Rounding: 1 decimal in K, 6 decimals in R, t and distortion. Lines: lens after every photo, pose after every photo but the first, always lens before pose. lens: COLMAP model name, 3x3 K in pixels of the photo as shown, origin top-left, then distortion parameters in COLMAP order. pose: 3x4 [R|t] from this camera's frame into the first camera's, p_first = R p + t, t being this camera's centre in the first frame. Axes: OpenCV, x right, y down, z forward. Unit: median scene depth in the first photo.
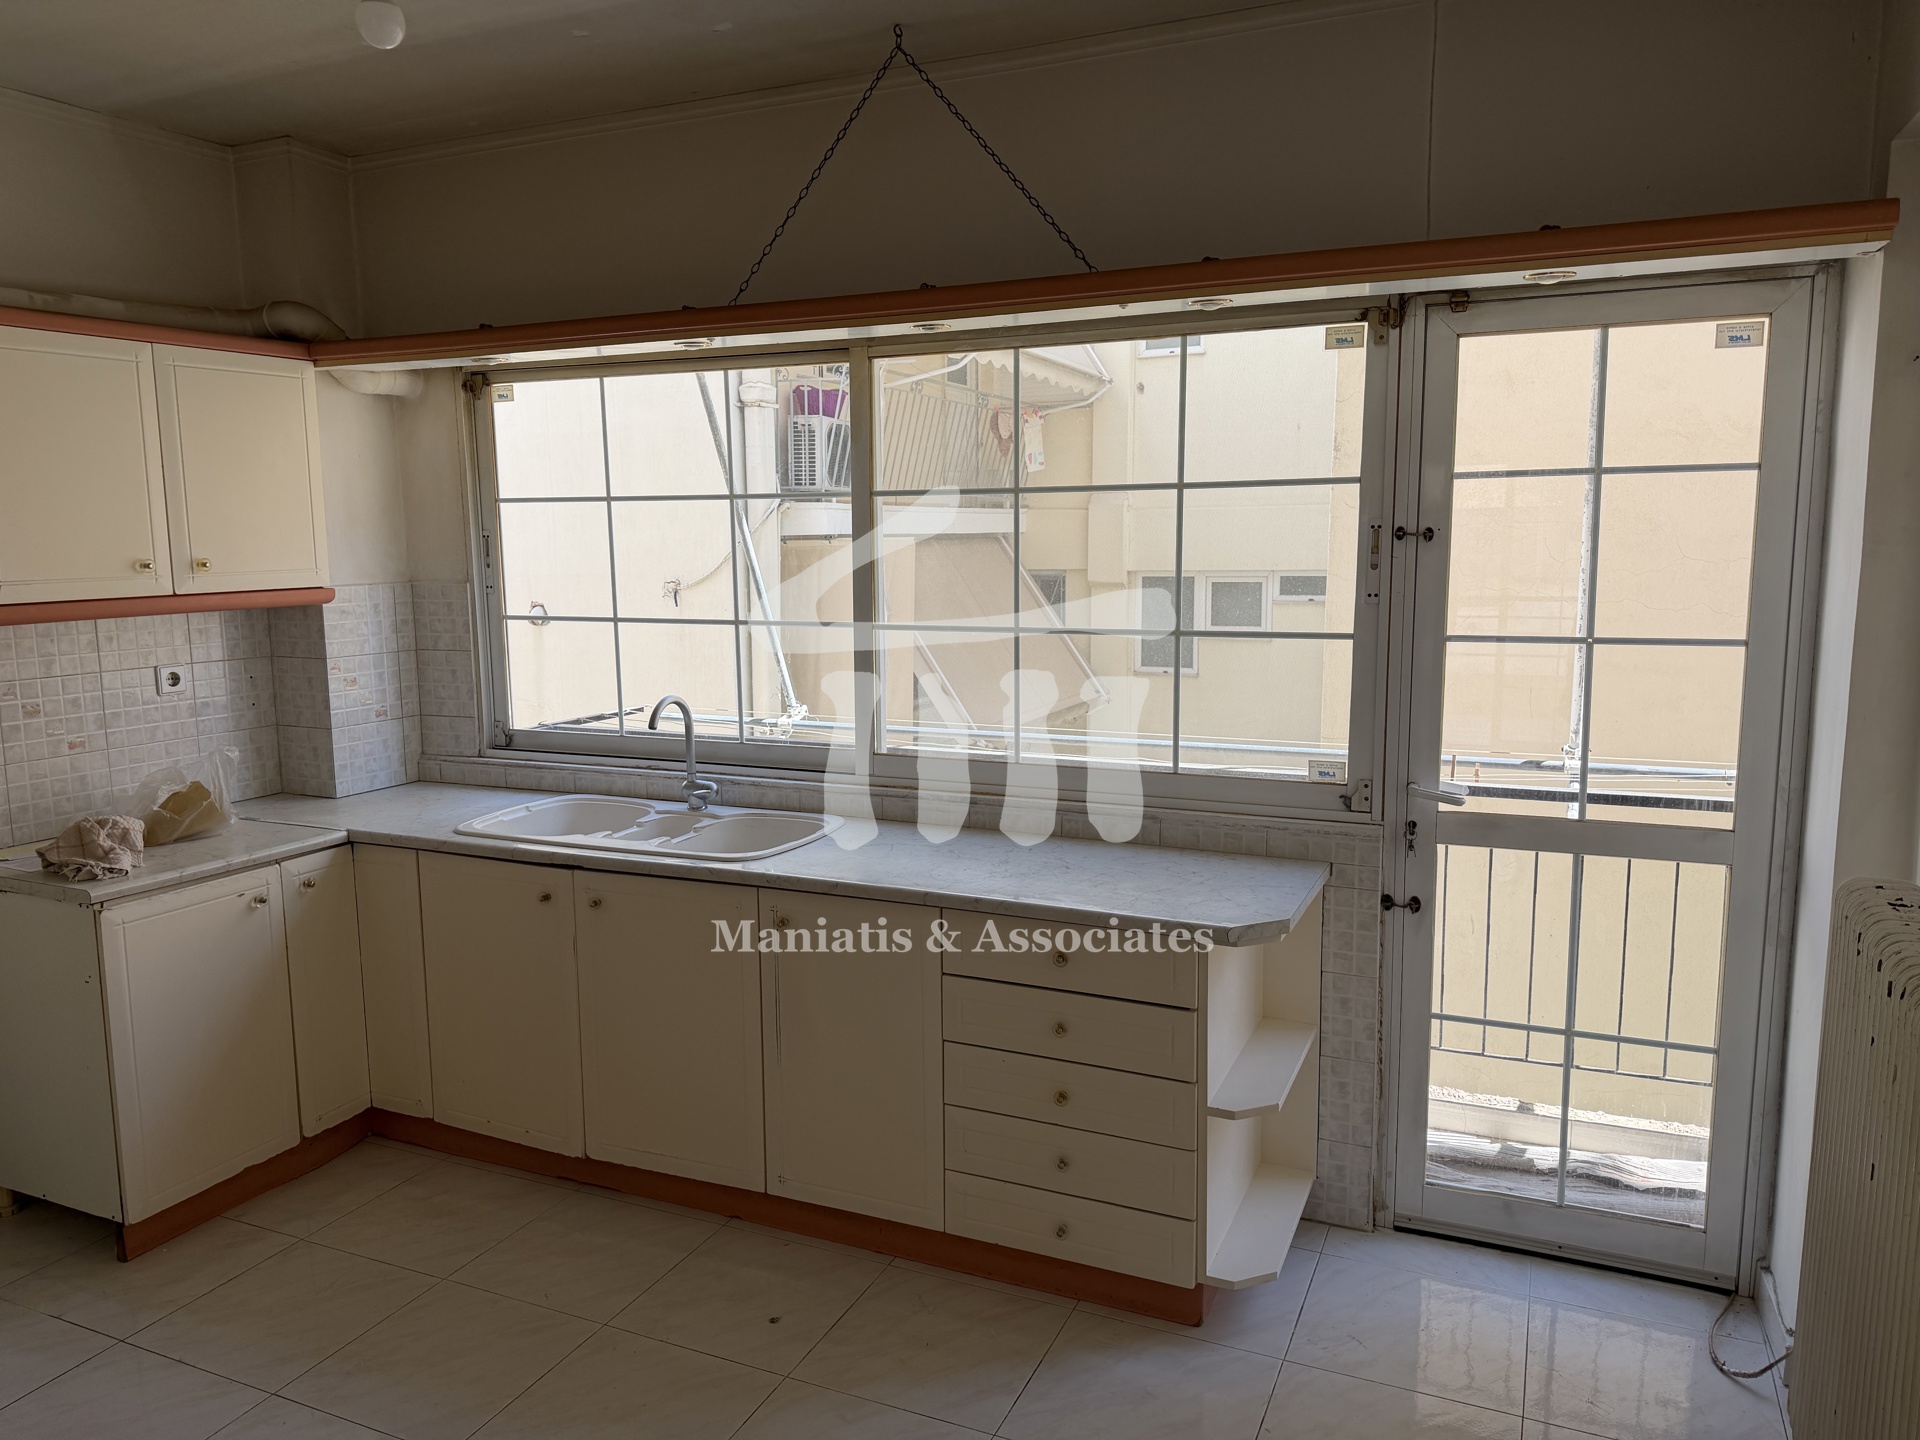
lens RADIAL K [[1344.5, 0, 950.7], [0, 1344.5, 719.0], [0, 0, 1]] dist [0.074024, -0.092826]
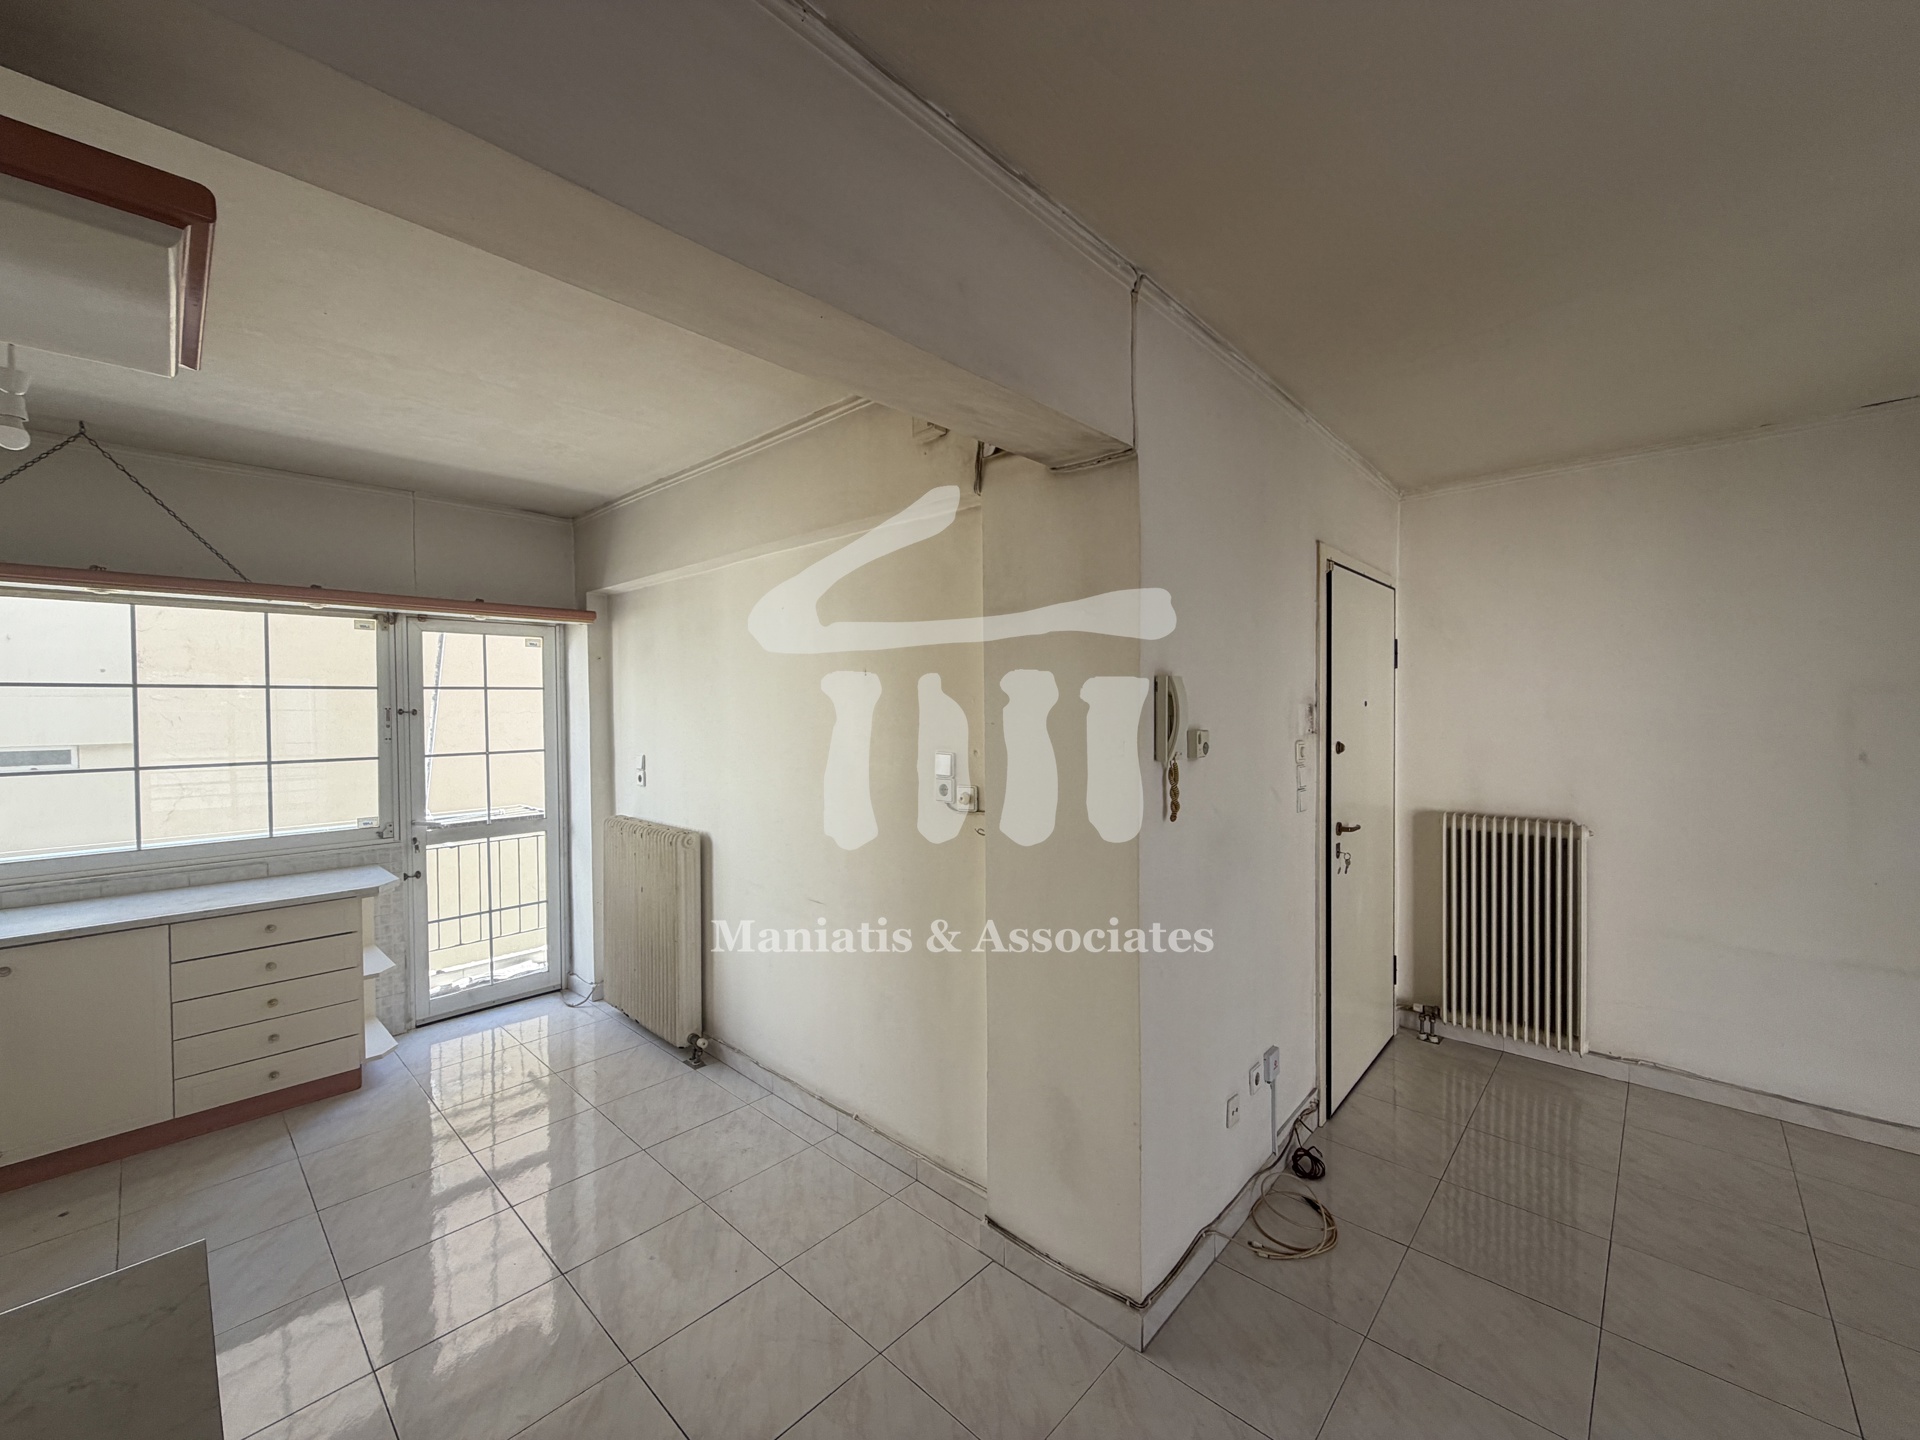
lens RADIAL K [[763.5, 0, 952.3], [0, 763.5, 722.0], [0, 0, 1]] dist [0.002682, -0.000337]
pose [[0.328114, -0.006239, 0.944618, -0.556955], [0.138572, 0.989478, -0.041598, 0.060139], [-0.934419, 0.144546, 0.325526, -0.276034]]
